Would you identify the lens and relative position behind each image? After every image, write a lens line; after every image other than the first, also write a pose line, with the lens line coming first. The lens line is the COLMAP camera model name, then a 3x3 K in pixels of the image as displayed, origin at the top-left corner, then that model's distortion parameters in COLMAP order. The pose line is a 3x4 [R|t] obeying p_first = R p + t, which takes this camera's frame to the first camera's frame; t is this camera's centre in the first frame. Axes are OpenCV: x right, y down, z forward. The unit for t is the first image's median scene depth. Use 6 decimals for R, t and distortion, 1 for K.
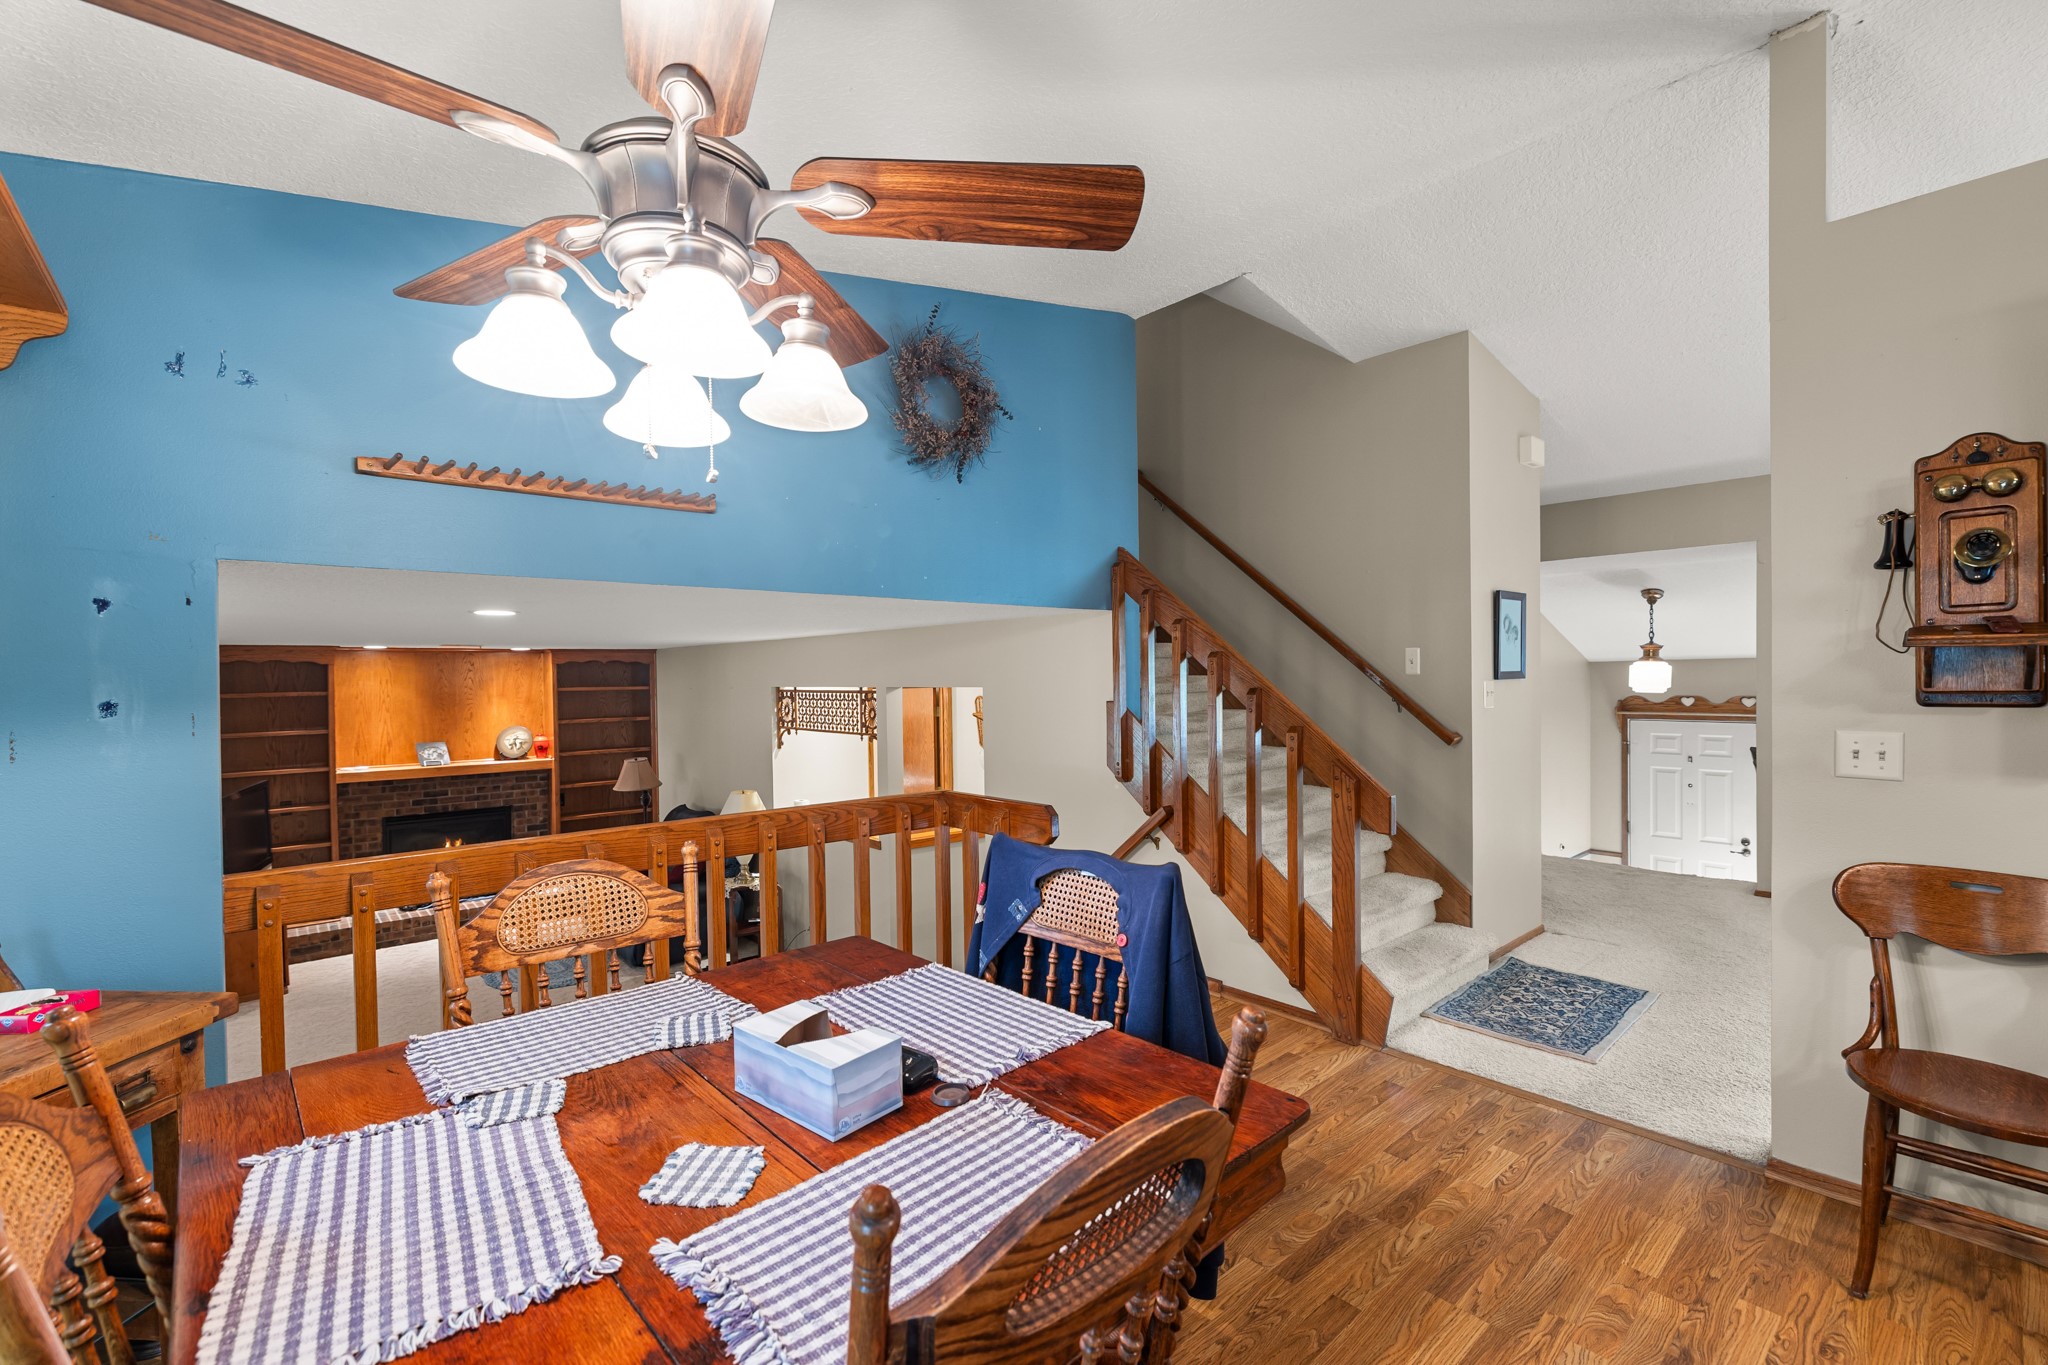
lens RADIAL K [[860.0, 0, 1015.5], [0, 860.0, 687.9], [0, 0, 1]] dist [0.000967, 0.000181]
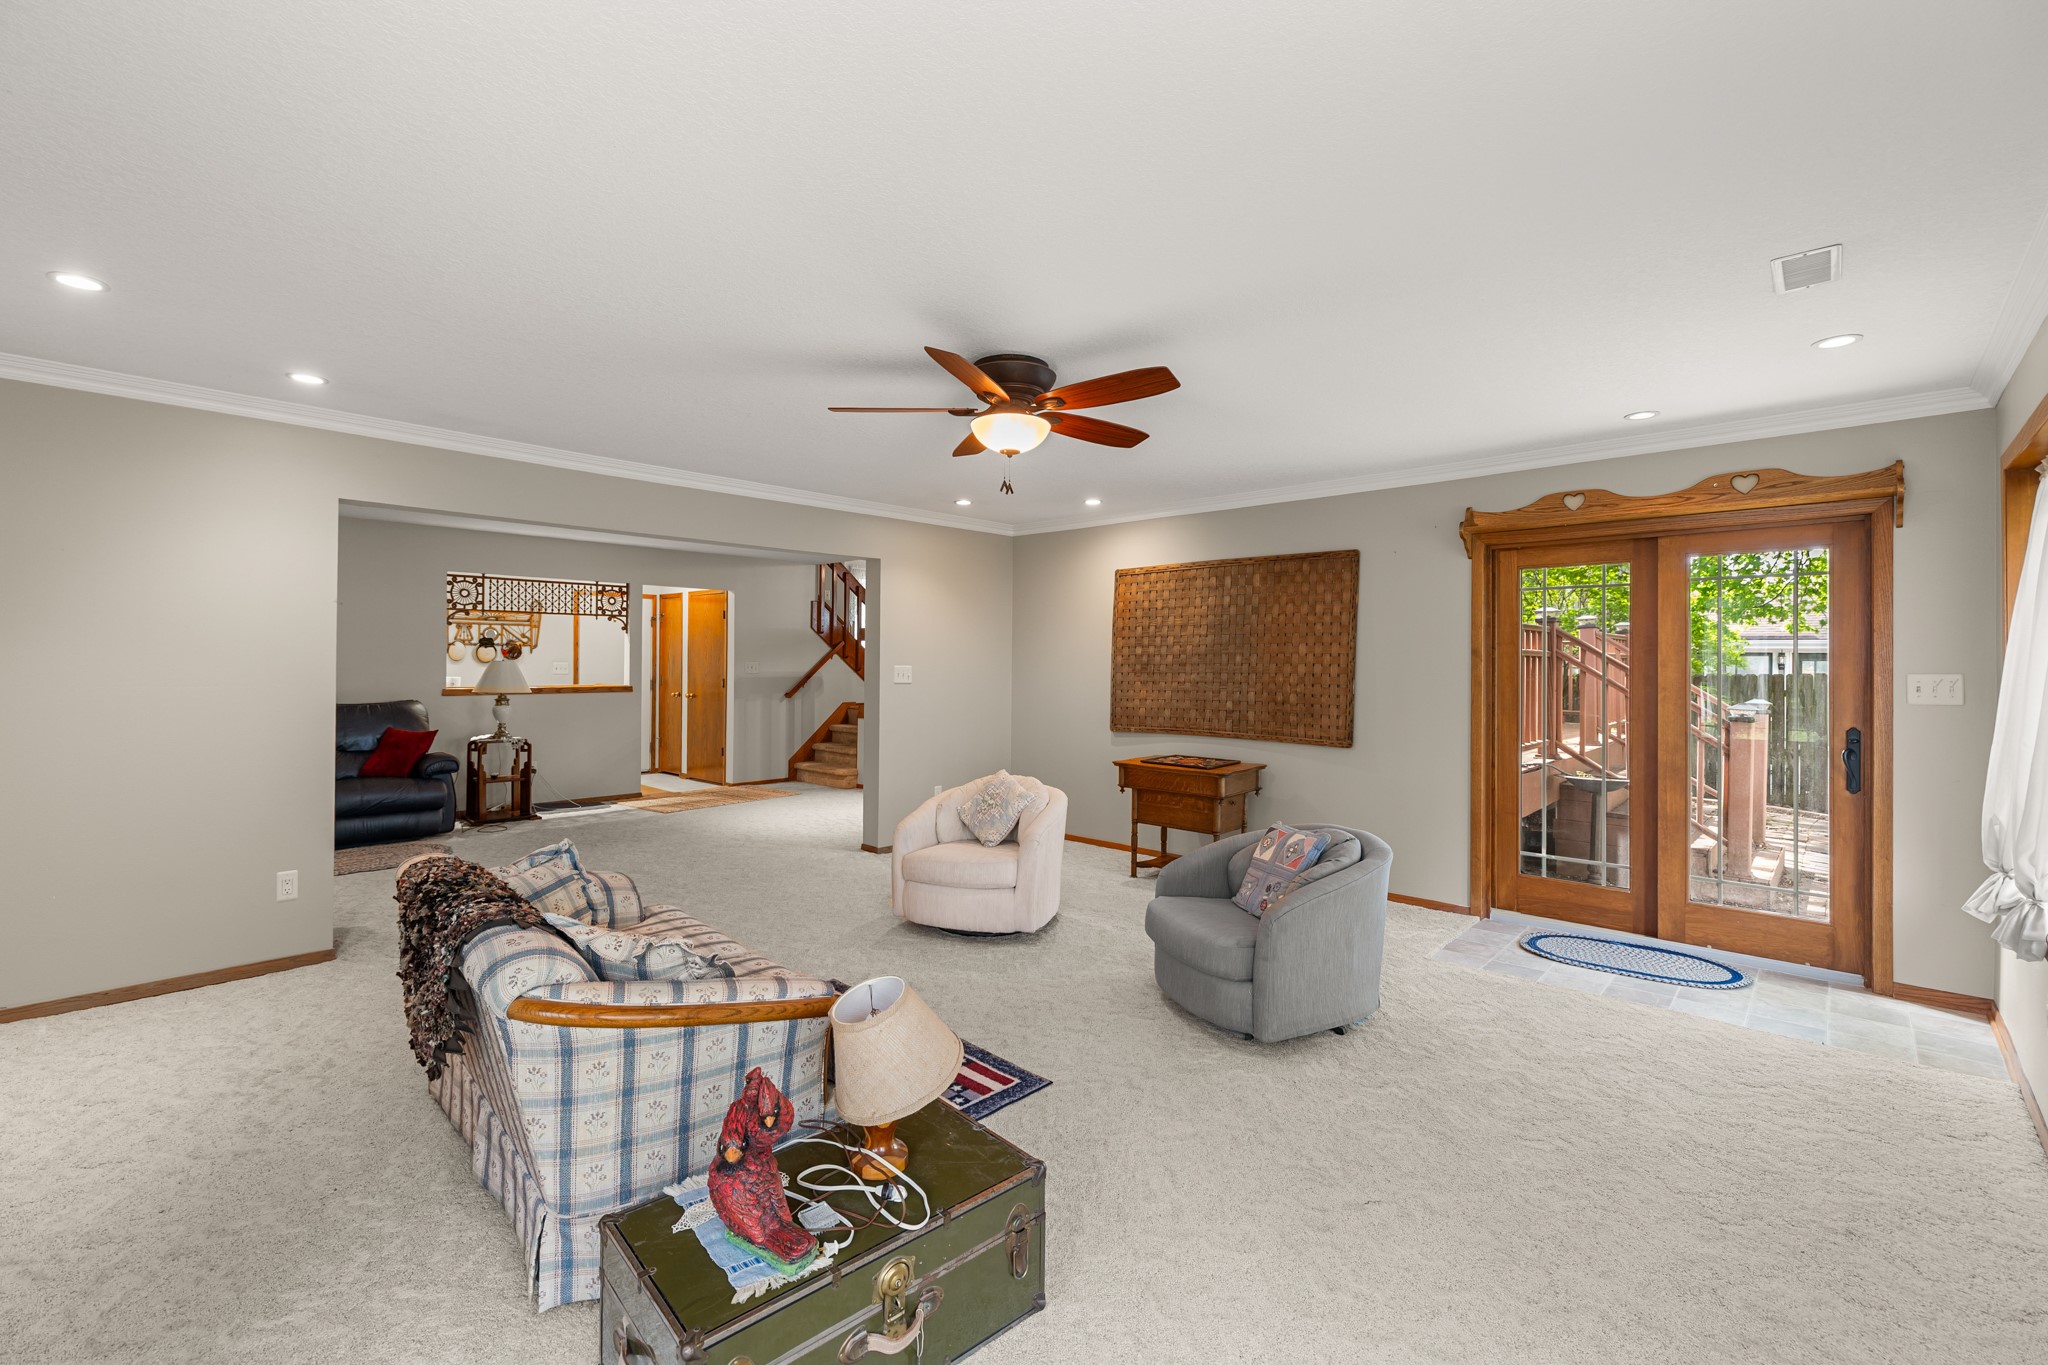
lens RADIAL K [[875.2, 0, 1020.2], [0, 875.2, 662.7], [0, 0, 1]] dist [0.002263, -0.000252]
pose [[-0.097949, 0.009662, 0.995145, -1.310276], [0.004927, 0.999945, -0.009224, 0.116278], [-0.995179, 0.004000, -0.097991, 0.357844]]
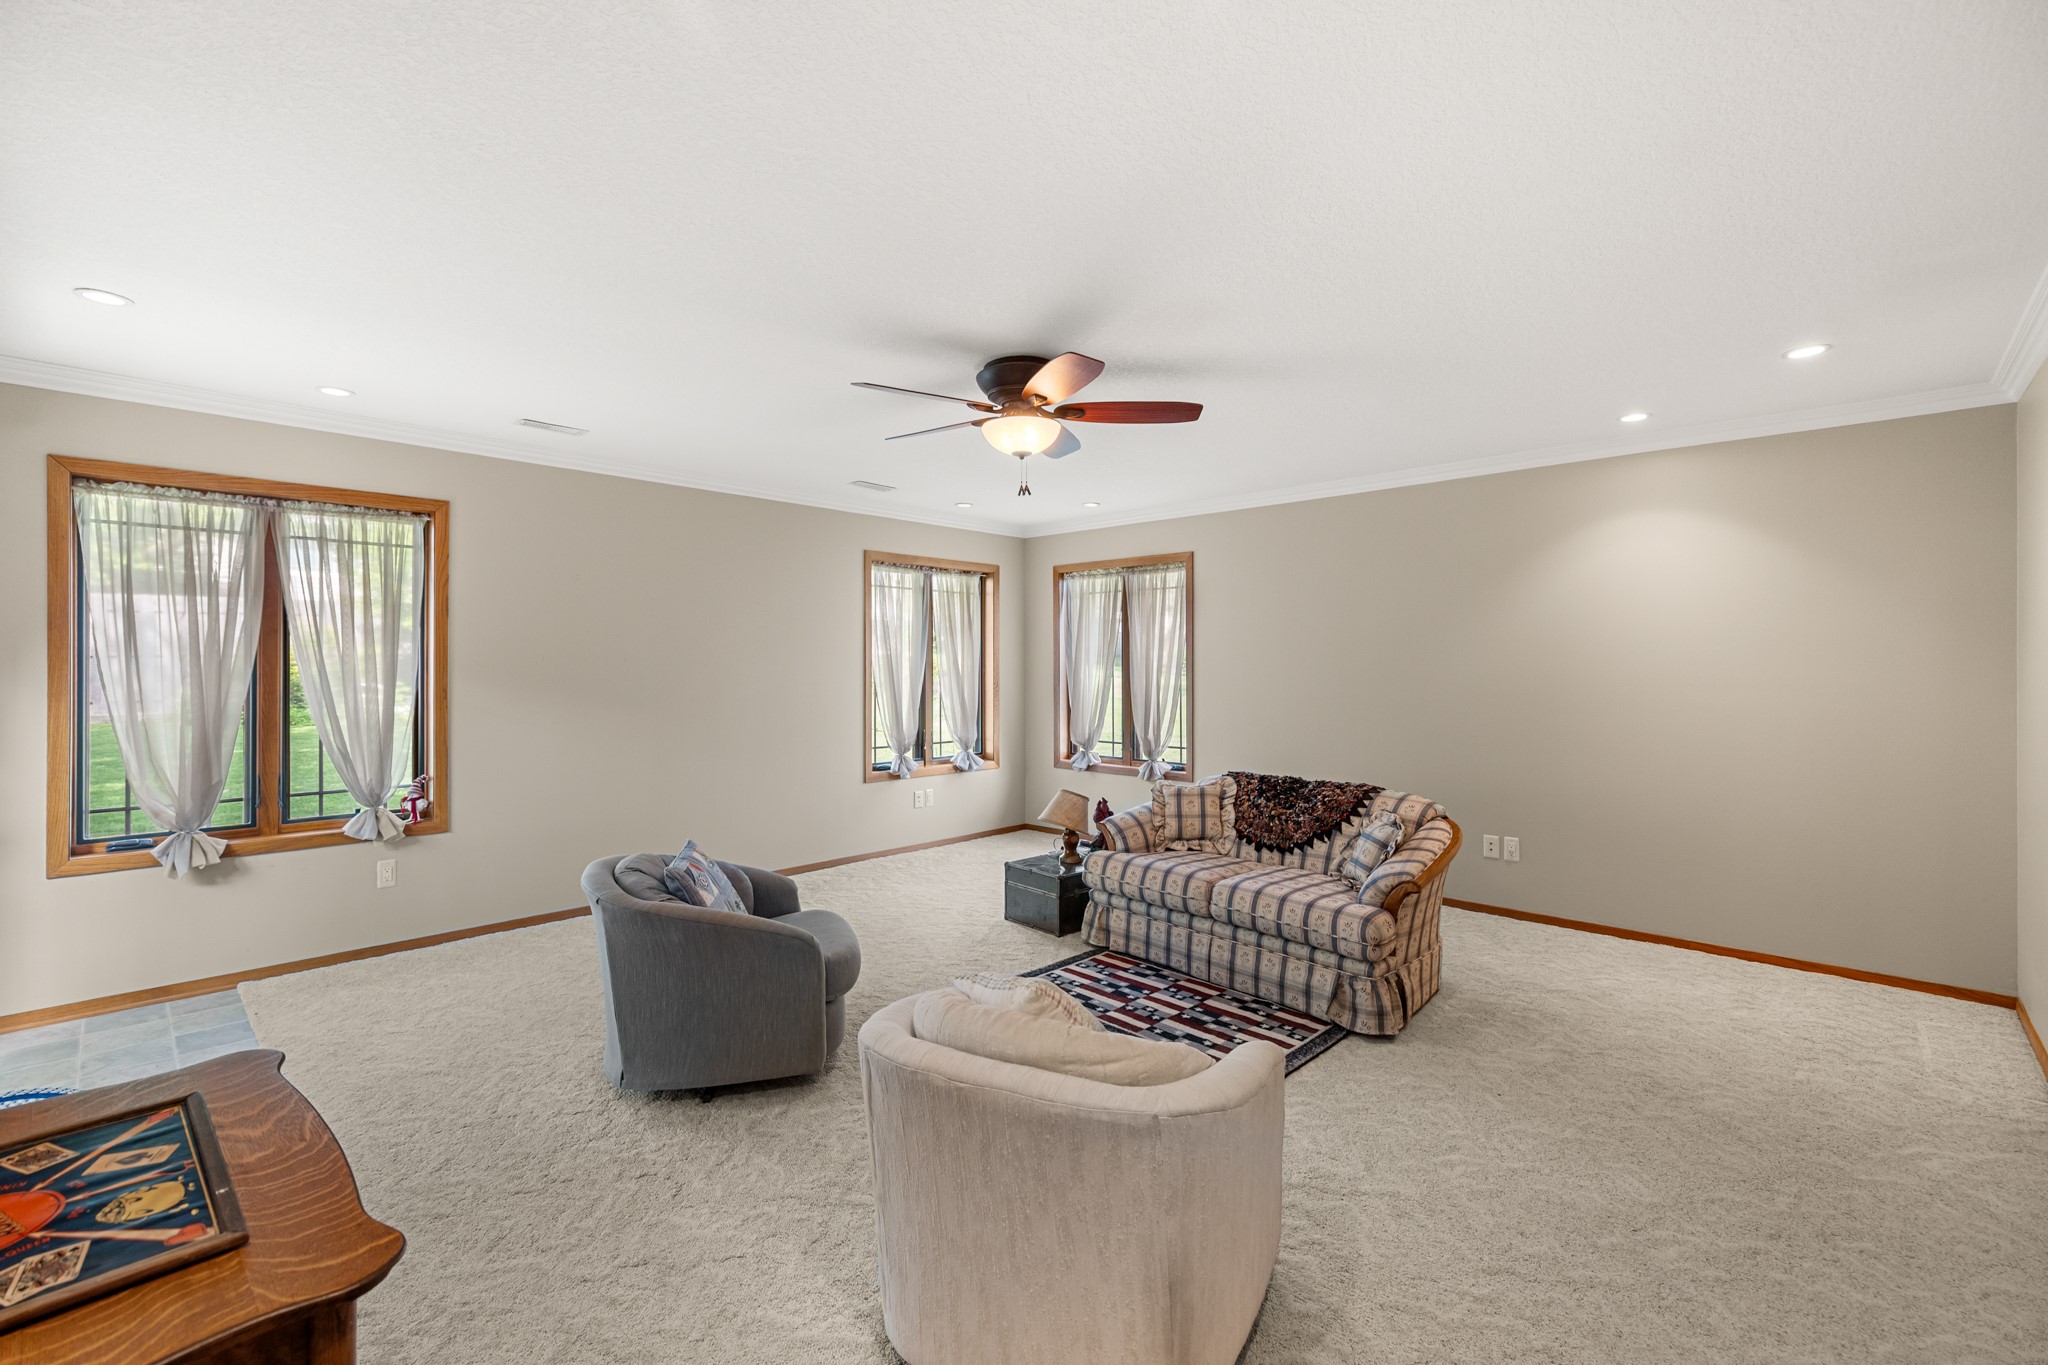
lens RADIAL K [[875.2, 0, 1020.2], [0, 875.2, 662.7], [0, 0, 1]] dist [0.002263, -0.000252]
pose [[0.071561, 0.012016, -0.997364, -0.436224], [-0.010027, 0.999886, 0.011327, 0.106569], [0.997386, 0.009190, 0.071674, 0.288541]]
